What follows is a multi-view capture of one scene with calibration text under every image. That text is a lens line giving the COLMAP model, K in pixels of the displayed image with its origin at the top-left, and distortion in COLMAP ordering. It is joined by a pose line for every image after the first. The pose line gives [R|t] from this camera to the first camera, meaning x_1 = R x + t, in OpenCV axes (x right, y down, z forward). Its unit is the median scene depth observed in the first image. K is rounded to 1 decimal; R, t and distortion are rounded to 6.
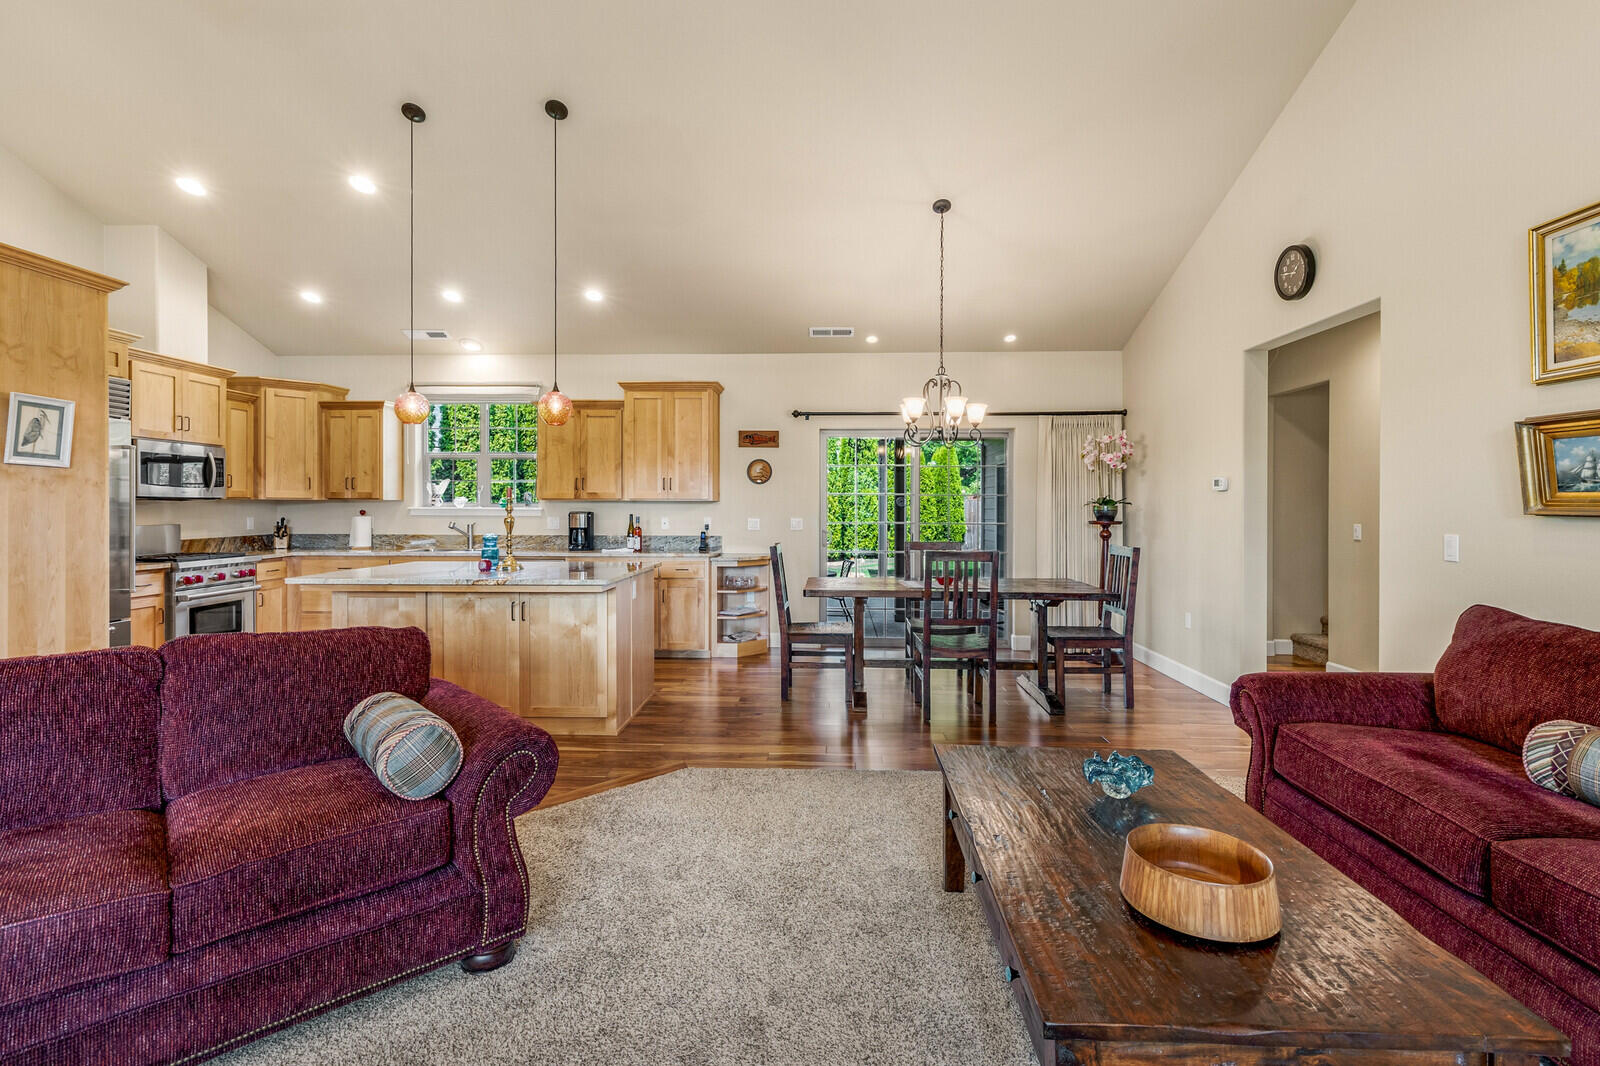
lens RADIAL K [[745.5, 0, 801.3], [0, 745.5, 506.3], [0, 0, 1]] dist [0.011561, 0.000189]
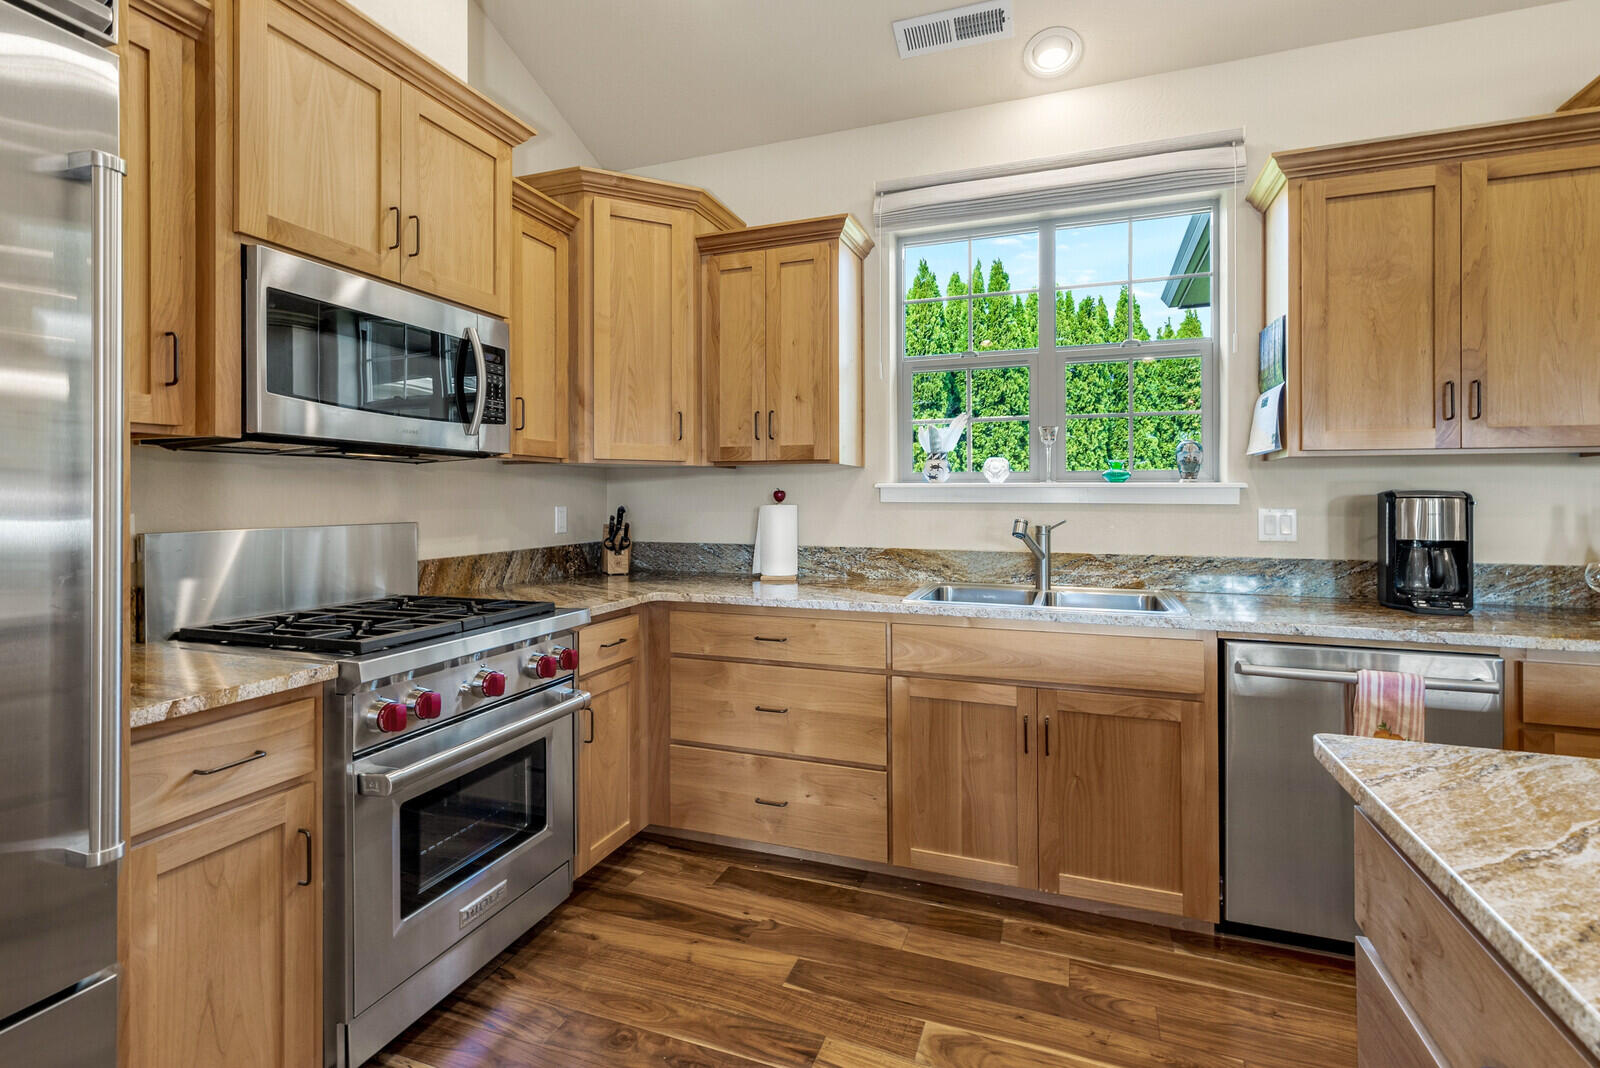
lens RADIAL K [[742.1, 0, 803.5], [0, 742.1, 498.7], [0, 0, 1]] dist [0.002330, 0.000012]
pose [[0.953731, -0.000468, -0.300661, -0.472442], [0.000470, 1.000000, -0.000065, 0.010460], [0.300661, -0.000080, 0.953731, 0.633326]]
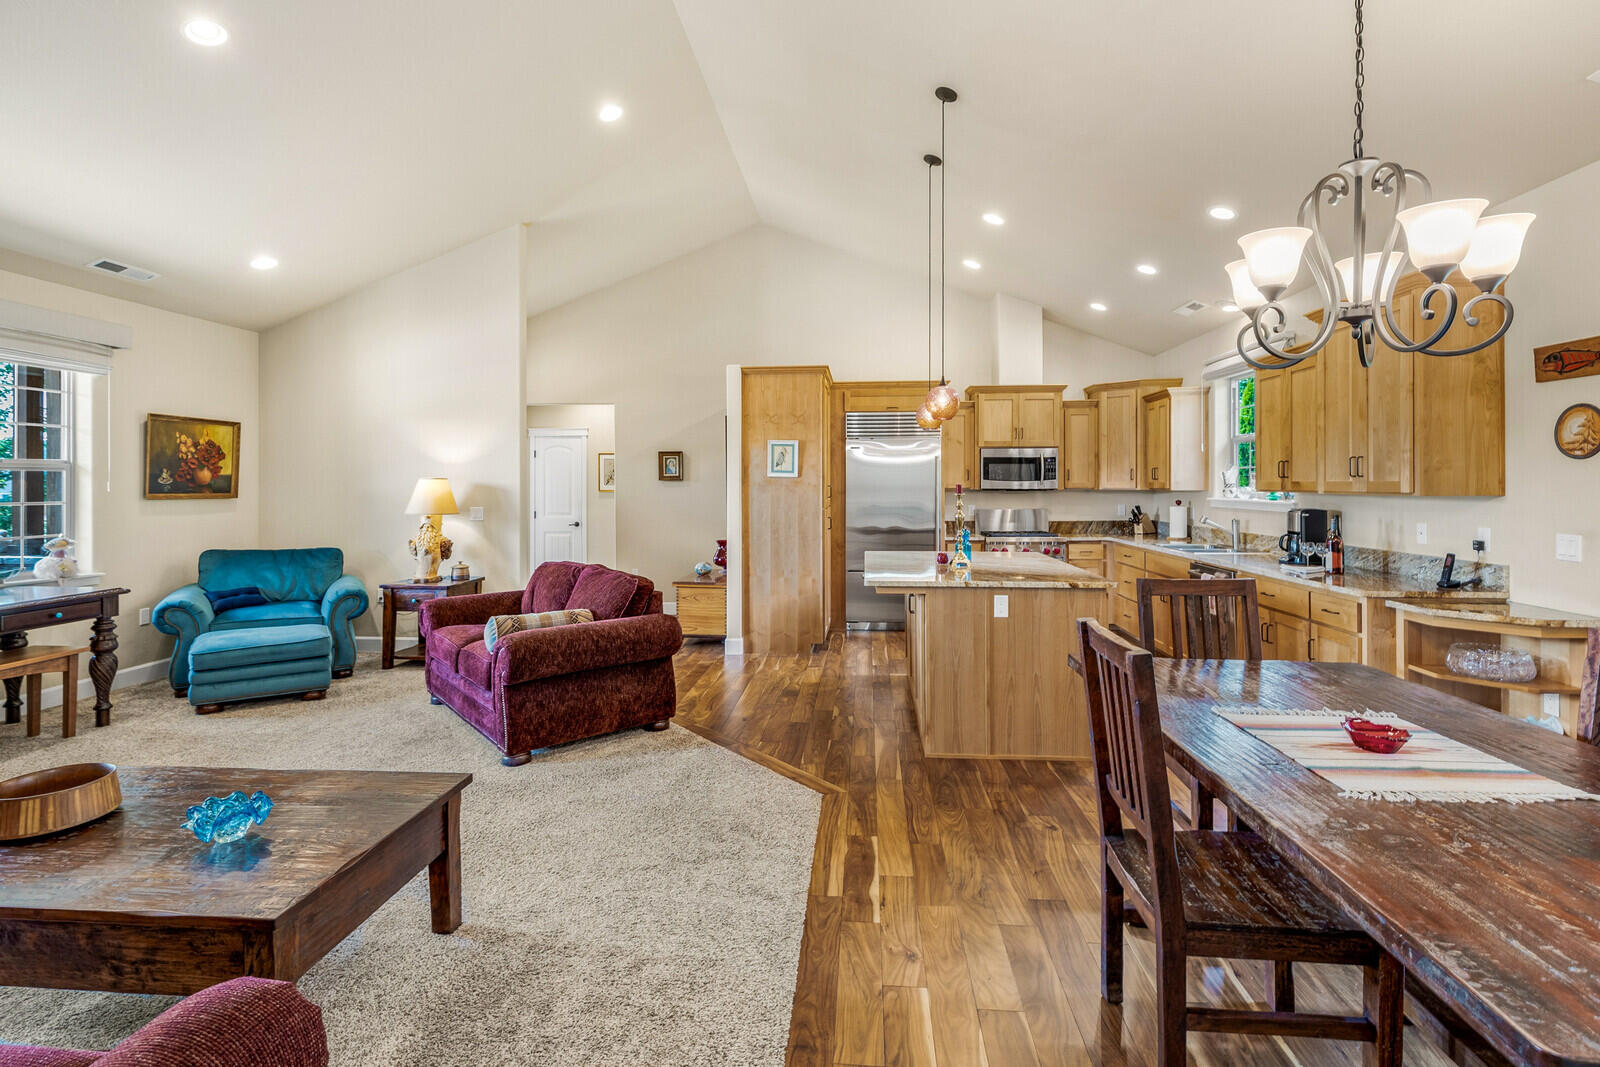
lens RADIAL K [[733.1, 0, 797.8], [0, 733.1, 486.0], [0, 0, 1]] dist [0.002265, 0.000023]
pose [[-0.047217, -0.000482, -0.998885, 0.427115], [0.002227, 0.999997, -0.000588, -0.015308], [0.998882, -0.002253, -0.047216, 0.581807]]
